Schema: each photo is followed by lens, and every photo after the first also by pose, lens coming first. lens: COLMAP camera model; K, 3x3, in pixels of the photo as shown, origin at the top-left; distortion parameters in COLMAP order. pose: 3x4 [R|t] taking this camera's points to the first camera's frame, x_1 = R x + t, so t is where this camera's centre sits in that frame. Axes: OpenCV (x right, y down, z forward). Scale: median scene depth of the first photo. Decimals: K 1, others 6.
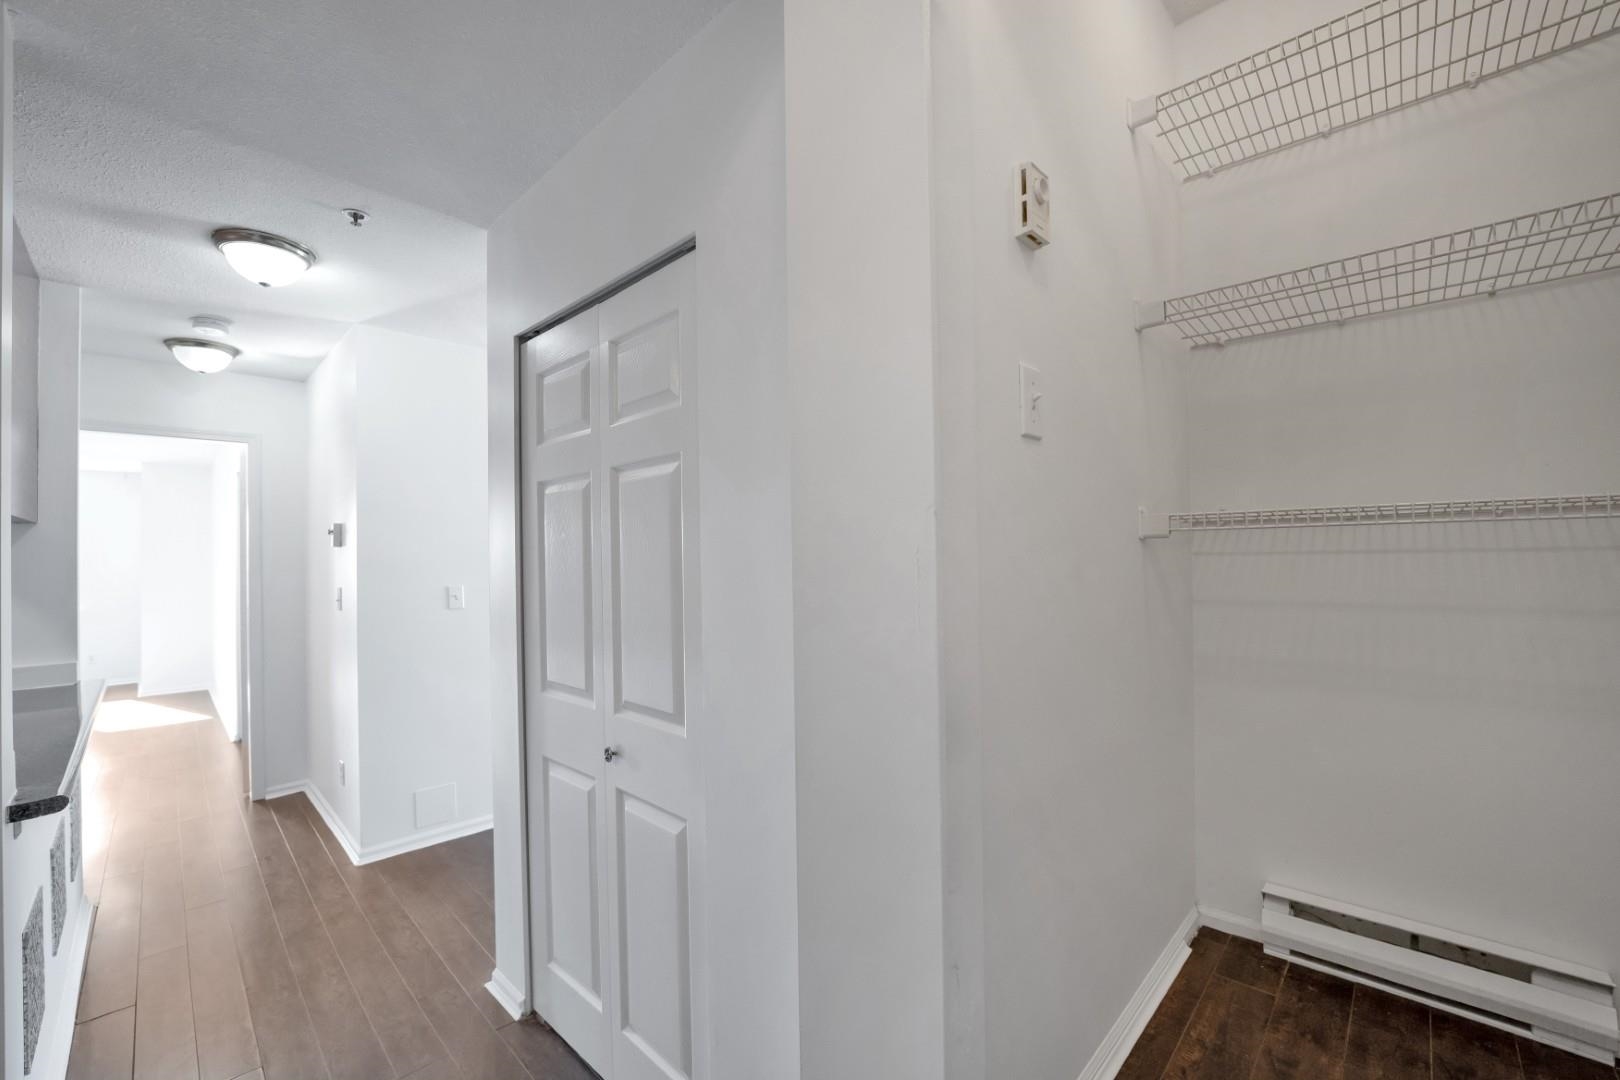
lens RADIAL K [[664.6, 0, 791.5], [0, 664.6, 539.5], [0, 0, 1]] dist [-0.008229, 0.000249]
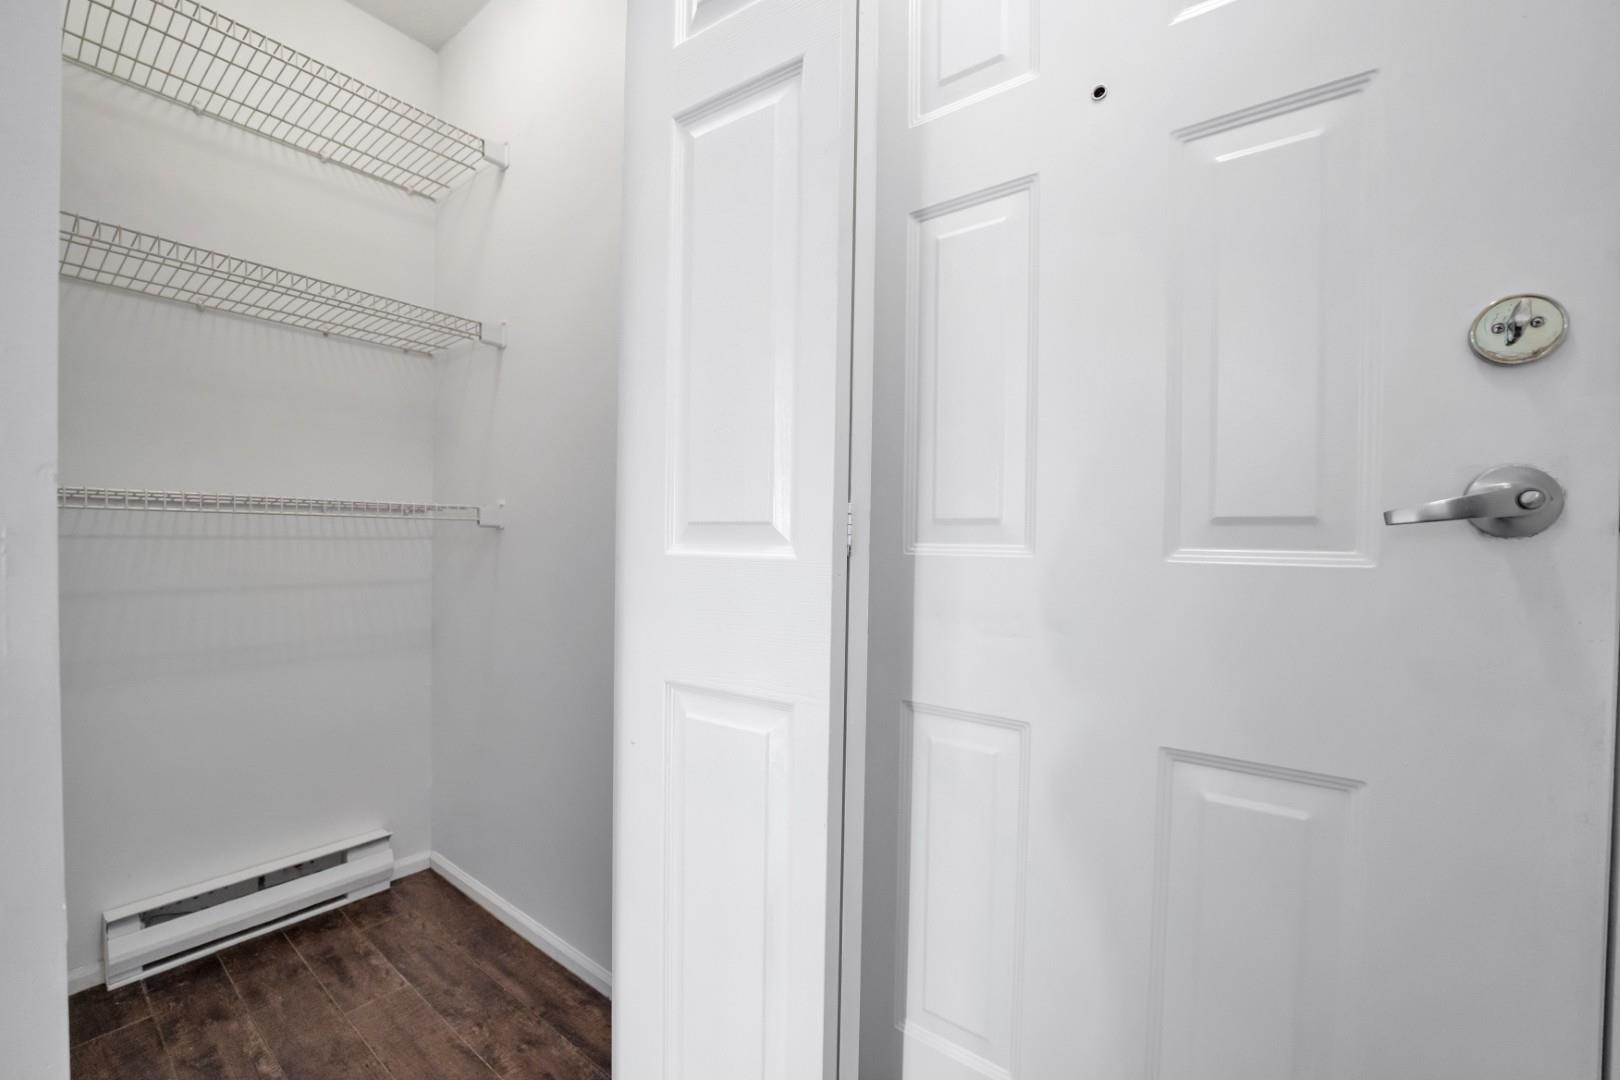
lens RADIAL K [[652.5, 0, 809.4], [0, 652.5, 549.1], [0, 0, 1]] dist [-0.027315, 0.000238]
pose [[-0.120143, 0.000680, 0.992756, -0.251662], [-0.032597, 0.999458, -0.004629, 0.010732], [-0.992221, -0.032917, -0.120055, 0.213304]]
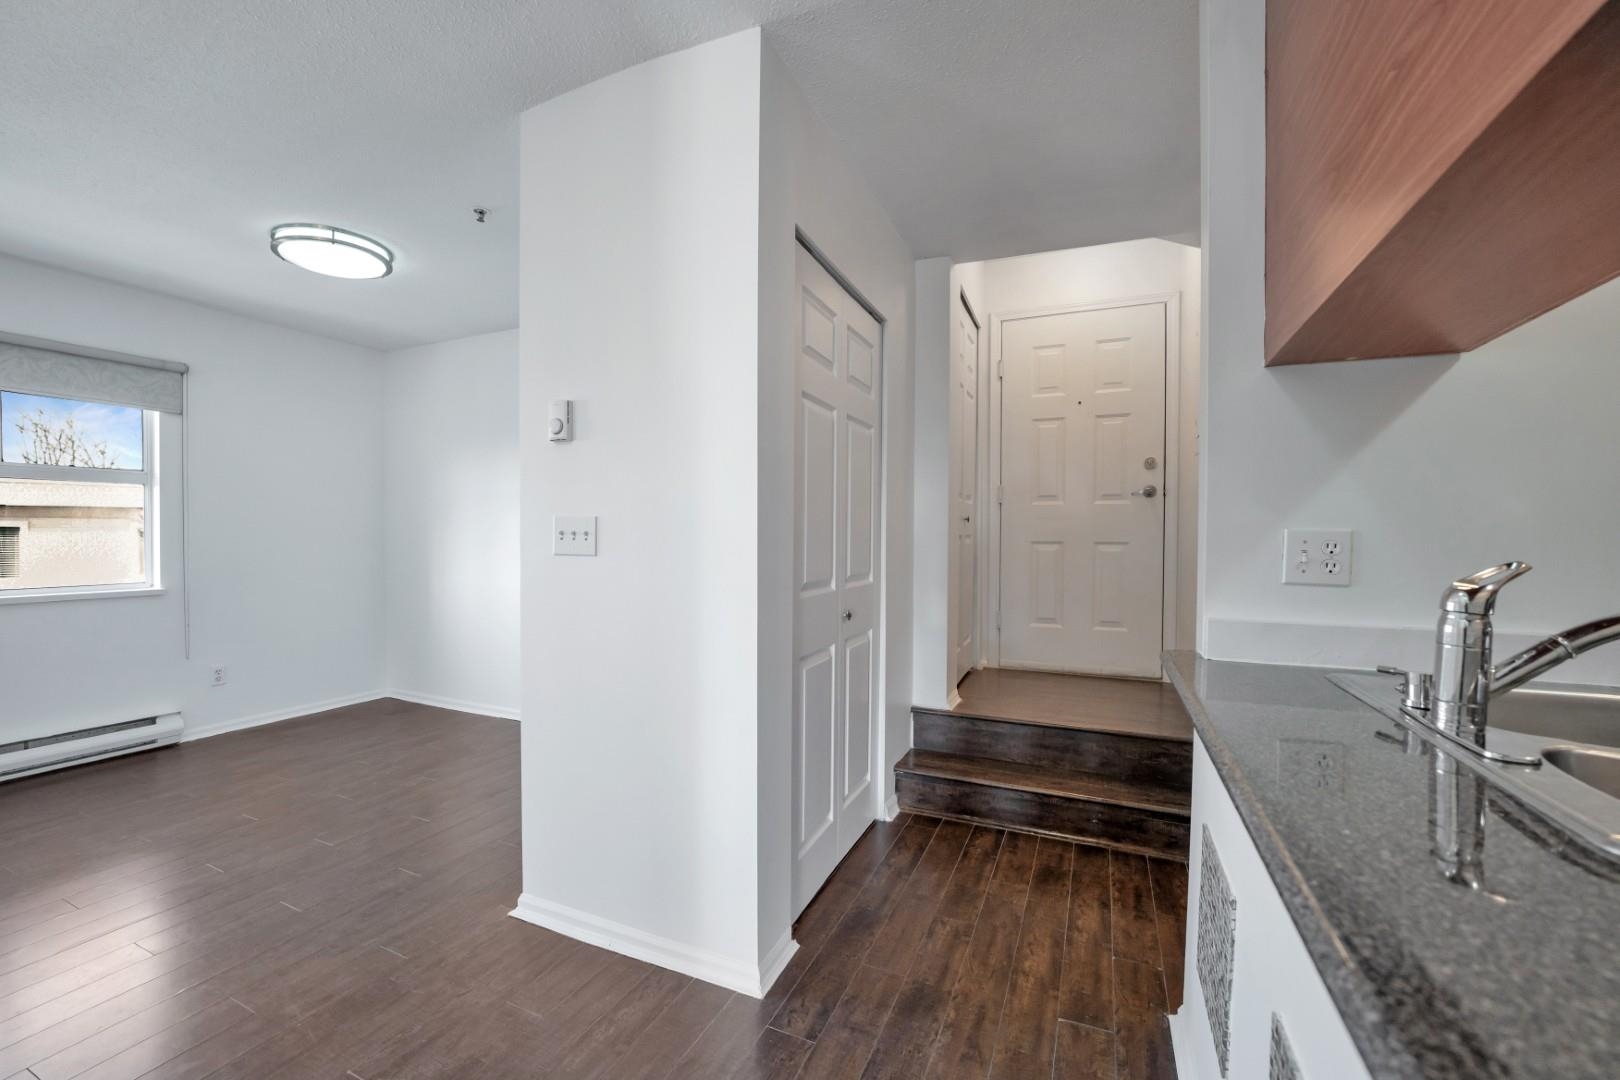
lens RADIAL K [[664.6, 0, 791.5], [0, 664.6, 539.5], [0, 0, 1]] dist [-0.008229, 0.000249]
pose [[-0.336040, 0.009706, 0.941798, -1.033050], [-0.018358, 0.999689, -0.016853, 0.112122], [-0.941669, -0.022952, -0.335757, 1.030174]]
